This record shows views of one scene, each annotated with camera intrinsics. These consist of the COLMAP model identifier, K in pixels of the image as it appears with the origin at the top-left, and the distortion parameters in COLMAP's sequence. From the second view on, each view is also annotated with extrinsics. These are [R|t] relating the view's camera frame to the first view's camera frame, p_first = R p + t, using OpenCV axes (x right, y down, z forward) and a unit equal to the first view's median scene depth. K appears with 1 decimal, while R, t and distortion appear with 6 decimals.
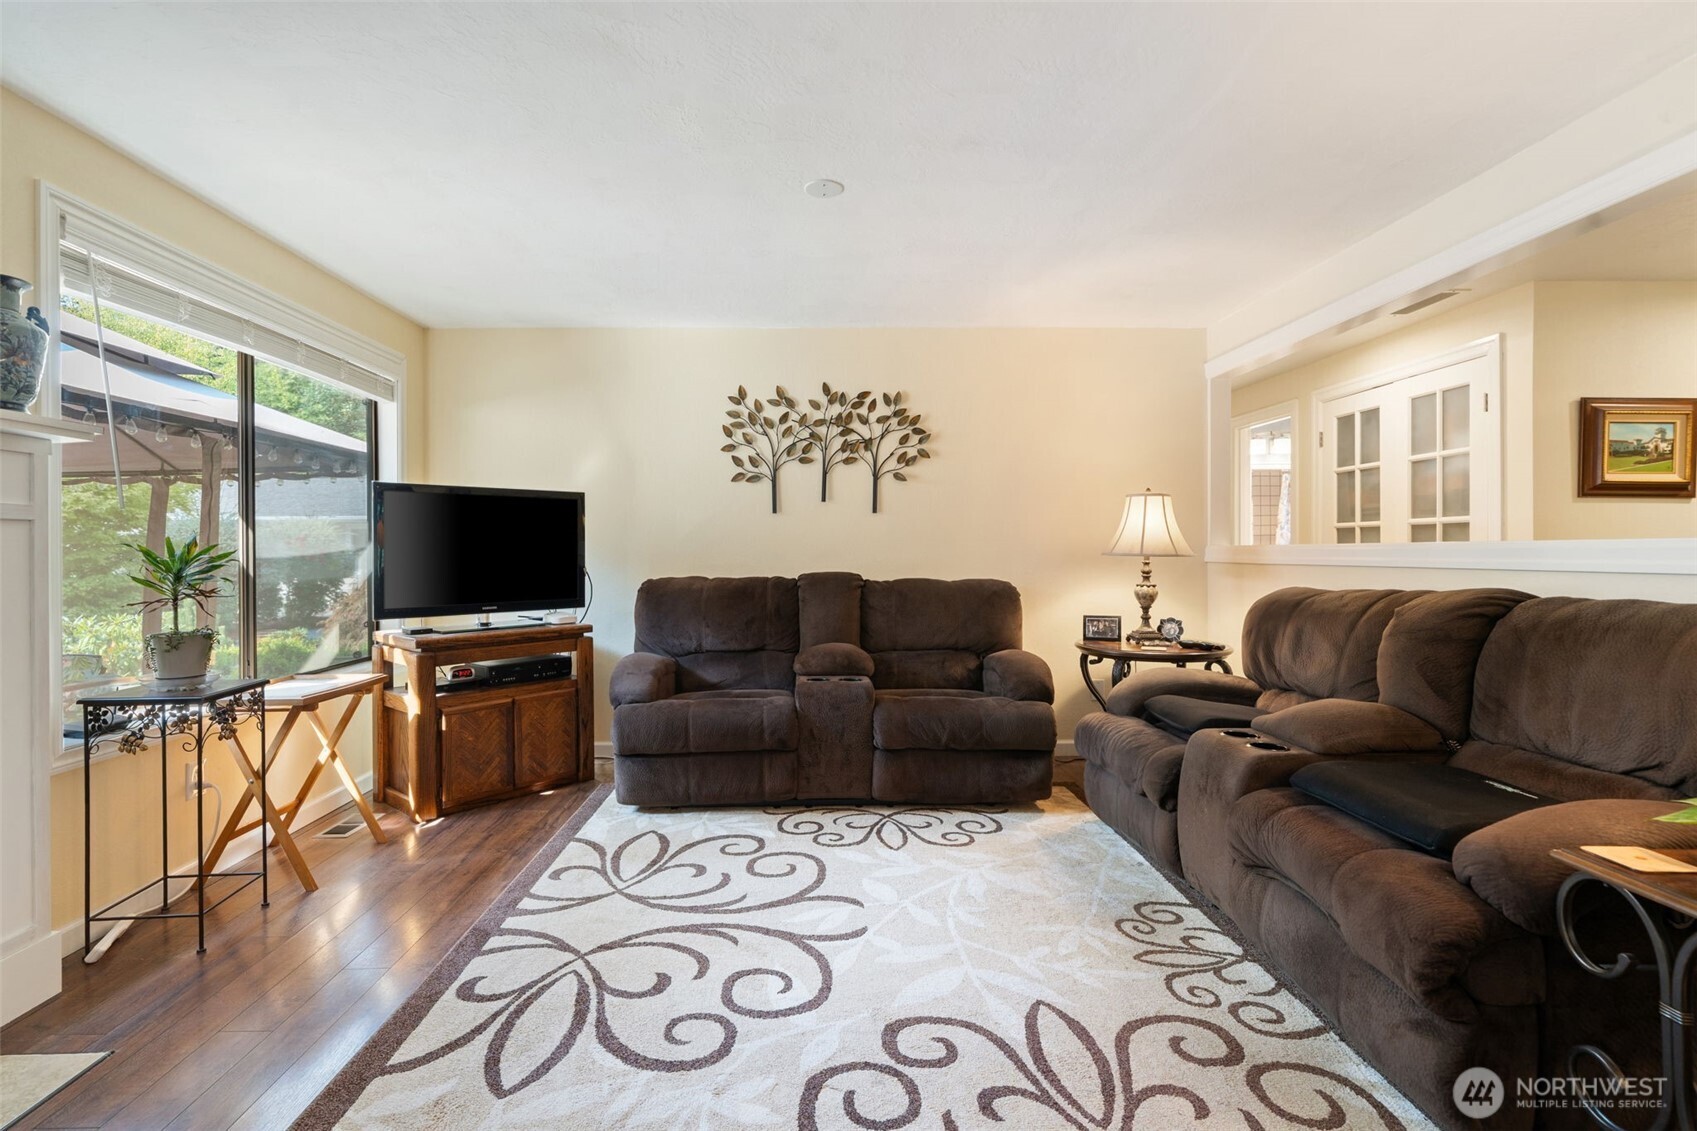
lens RADIAL K [[781.5, 0, 848.5], [0, 781.5, 565.5], [0, 0, 1]] dist [0.000315, 0.000368]
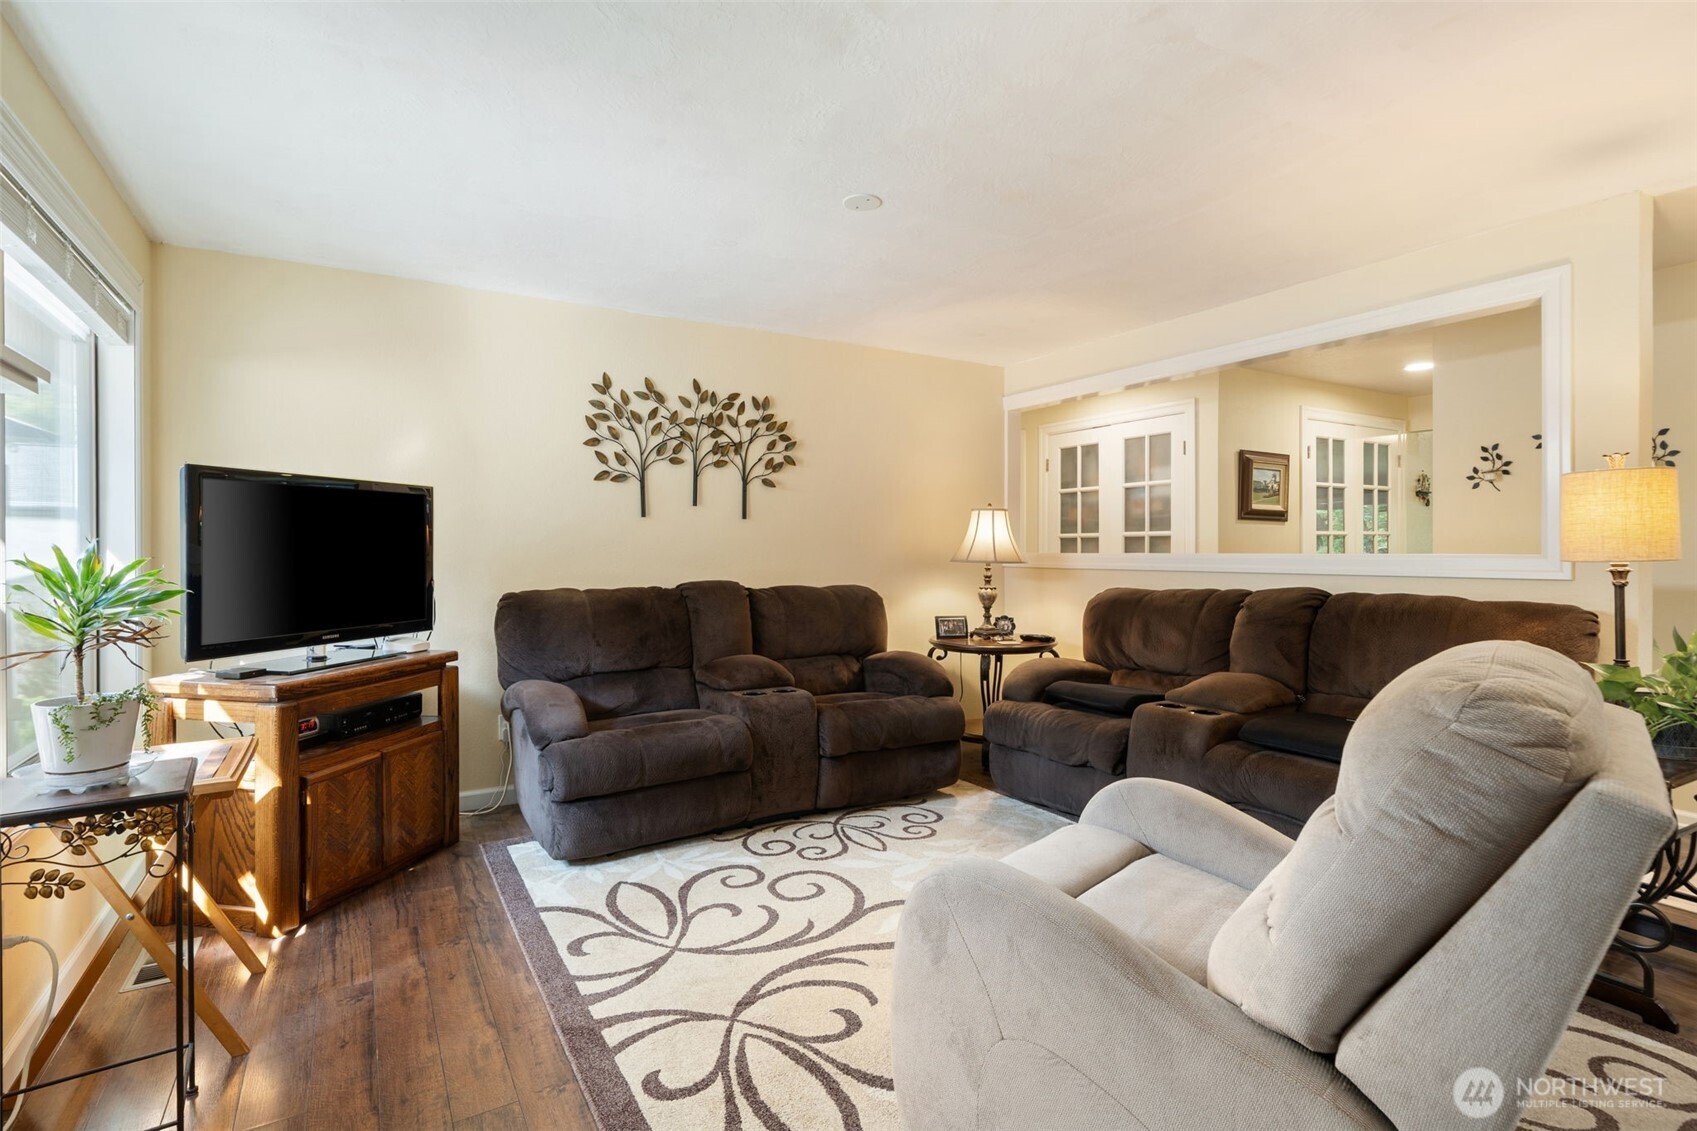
lens RADIAL K [[802.7, 0, 848.5], [0, 802.7, 565.5], [0, 0, 1]] dist [0.000221, -0.000242]
pose [[0.871829, -0.006842, 0.489763, -0.374619], [0.006789, 0.999975, 0.001886, -0.011487], [-0.489764, 0.001681, 0.871854, 0.073700]]
